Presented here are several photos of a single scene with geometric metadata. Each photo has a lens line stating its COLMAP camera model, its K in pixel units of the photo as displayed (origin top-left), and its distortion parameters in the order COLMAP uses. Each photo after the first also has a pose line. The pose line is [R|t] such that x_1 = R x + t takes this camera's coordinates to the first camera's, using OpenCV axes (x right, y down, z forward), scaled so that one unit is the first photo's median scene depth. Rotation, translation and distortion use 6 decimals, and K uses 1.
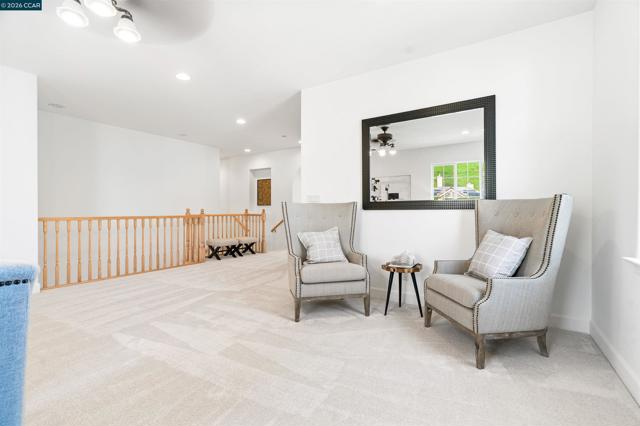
lens RADIAL K [[293.7, 0, 321.0], [0, 293.7, 215.6], [0, 0, 1]] dist [-0.000028, 0.000532]
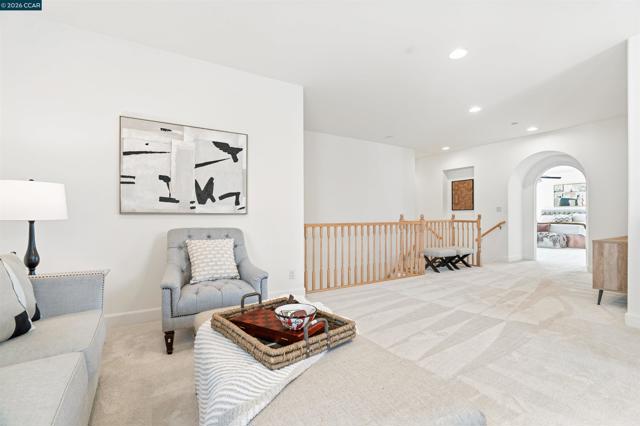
lens RADIAL K [[293.7, 0, 321.0], [0, 293.7, 215.6], [0, 0, 1]] dist [-0.000028, 0.000532]
pose [[0.902261, -0.006081, -0.431147, -0.278050], [-0.002788, 0.999797, -0.019935, -0.000510], [0.431181, 0.019189, 0.902061, 0.055628]]
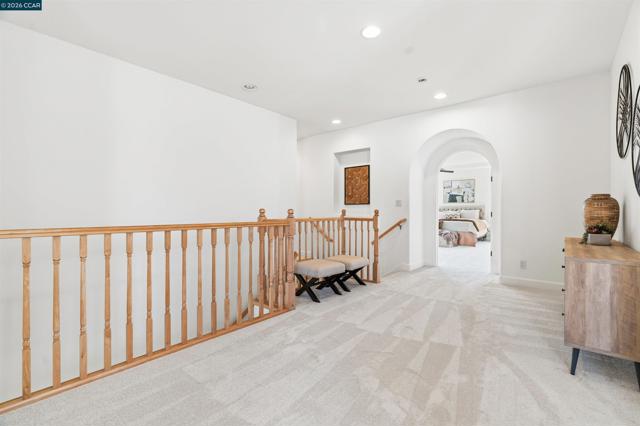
lens RADIAL K [[293.7, 0, 321.0], [0, 293.7, 215.6], [0, 0, 1]] dist [-0.000028, 0.000532]
pose [[0.991086, -0.001684, -0.133214, -0.261744], [0.000681, 0.999971, -0.007572, -0.006131], [0.133222, 0.007413, 0.991058, 0.450497]]
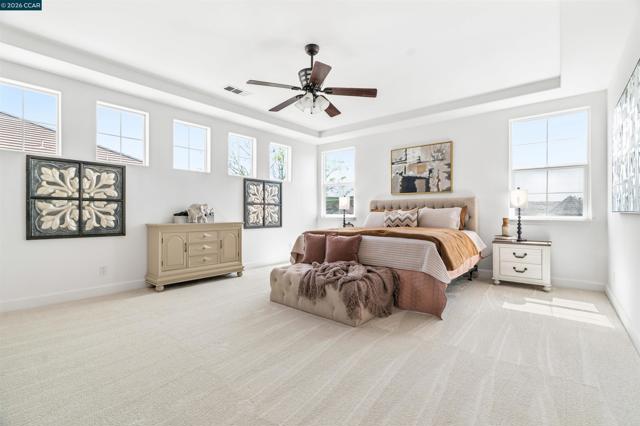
lens RADIAL K [[293.7, 0, 321.0], [0, 293.7, 215.6], [0, 0, 1]] dist [-0.000028, 0.000532]
pose [[0.993532, -0.000753, -0.113548, 0.141126], [-0.000620, 0.999927, -0.012052, -0.021895], [0.113548, 0.012045, 0.993459, 1.450797]]
